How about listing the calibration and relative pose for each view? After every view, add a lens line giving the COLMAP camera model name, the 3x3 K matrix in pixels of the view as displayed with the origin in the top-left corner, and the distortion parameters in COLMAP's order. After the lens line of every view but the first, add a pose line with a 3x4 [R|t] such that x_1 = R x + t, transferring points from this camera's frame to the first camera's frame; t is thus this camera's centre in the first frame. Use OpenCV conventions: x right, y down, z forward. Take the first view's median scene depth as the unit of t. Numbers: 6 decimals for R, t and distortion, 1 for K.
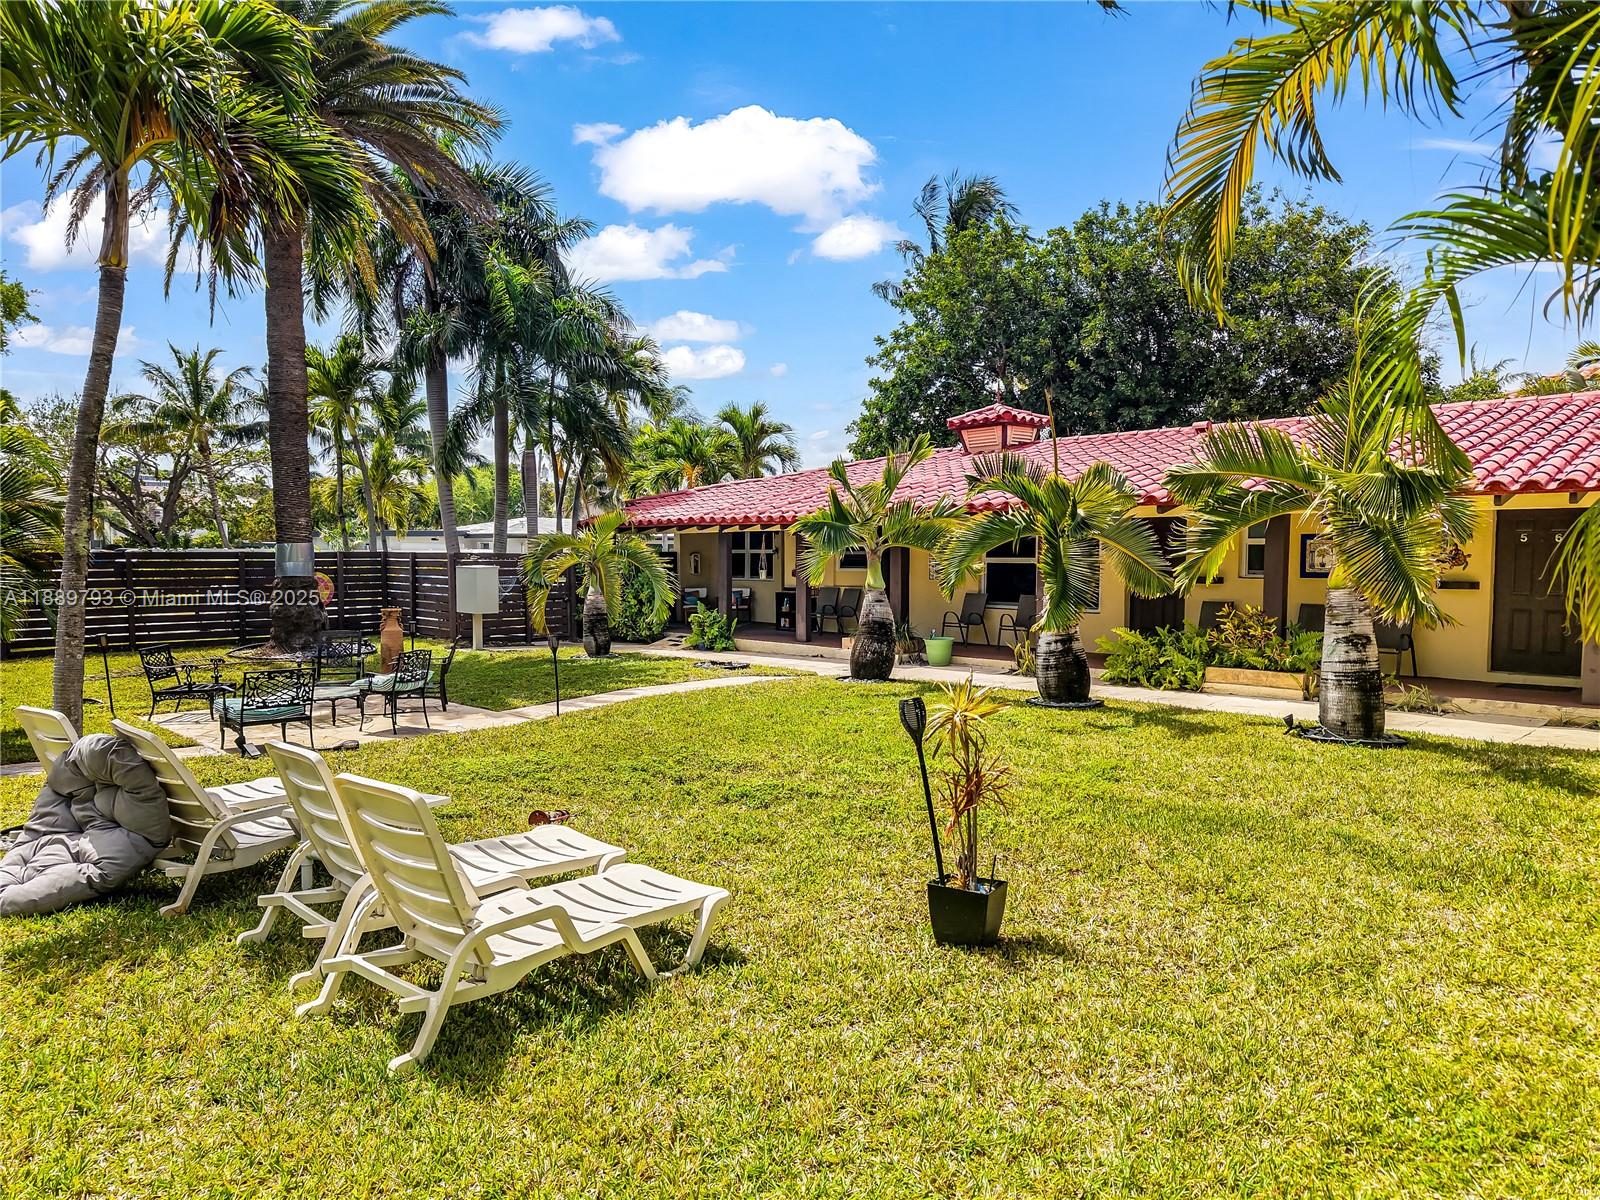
lens RADIAL K [[1113.8, 0, 795.4], [0, 1113.8, 605.4], [0, 0, 1]] dist [-0.001918, -0.006943]
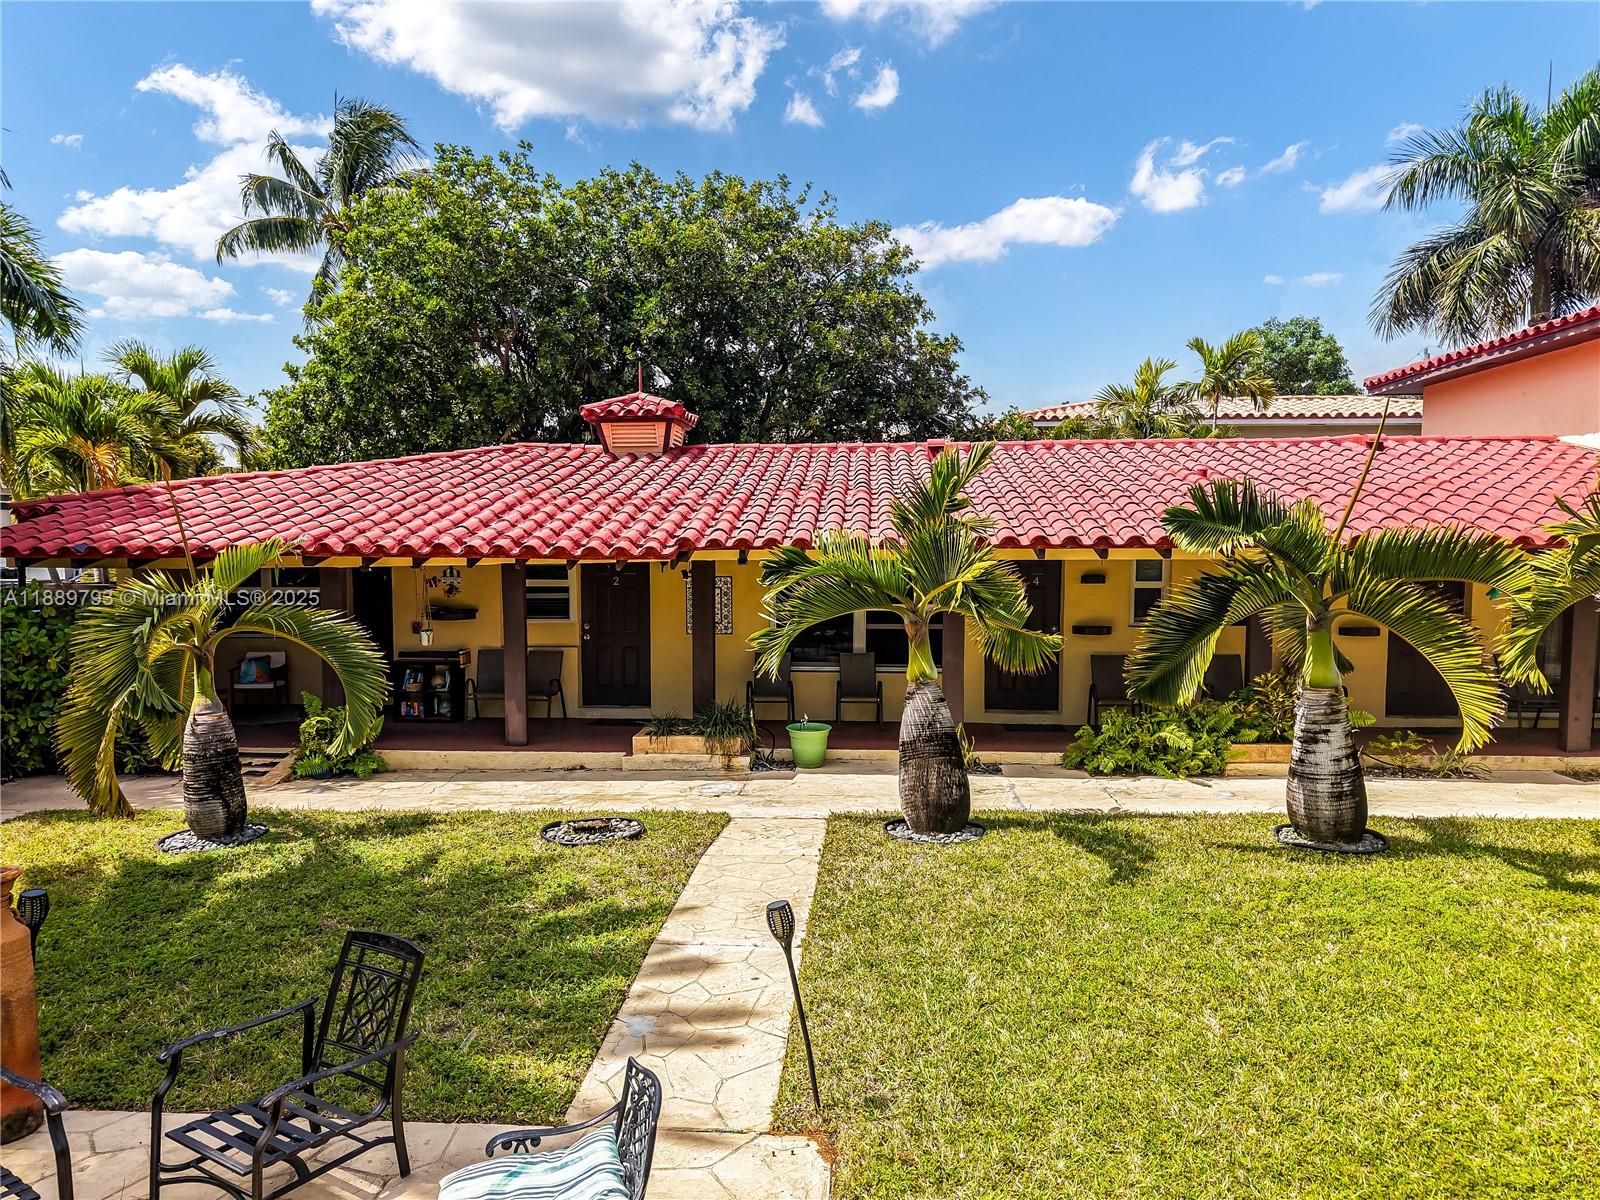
lens RADIAL K [[1113.8, 0, 795.4], [0, 1113.8, 605.4], [0, 0, 1]] dist [-0.001918, -0.006943]
pose [[0.731039, -0.040547, 0.681130, -0.266480], [0.034464, 0.999153, 0.022489, -0.048847], [-0.681465, 0.007034, 0.731817, 0.379891]]
